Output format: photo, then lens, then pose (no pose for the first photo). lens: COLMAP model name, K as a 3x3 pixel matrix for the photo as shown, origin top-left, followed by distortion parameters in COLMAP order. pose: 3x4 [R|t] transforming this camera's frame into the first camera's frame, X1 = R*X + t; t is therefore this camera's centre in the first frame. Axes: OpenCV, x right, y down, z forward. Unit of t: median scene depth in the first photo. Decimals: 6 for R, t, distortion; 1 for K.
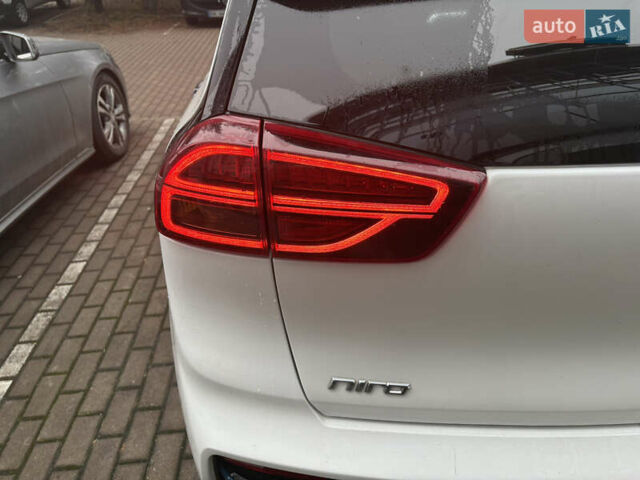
lens RADIAL K [[482.4, 0, 304.1], [0, 482.4, 240.1], [0, 0, 1]] dist [0.004515, 0.004138]
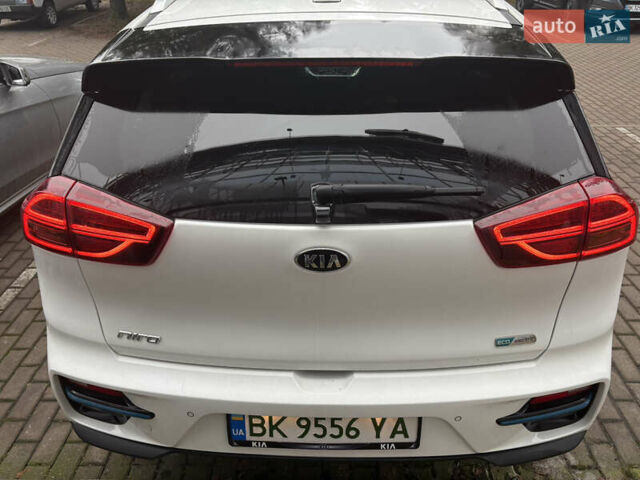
lens RADIAL K [[488.9, 0, 320.0], [0, 488.9, 240.0], [0, 0, 1]] dist [0.007687, 0.003934]
pose [[0.997105, 0.070080, -0.029497, 0.405527], [-0.070240, 0.997520, -0.004426, -0.039297], [0.029114, 0.006485, 0.999555, -0.364020]]
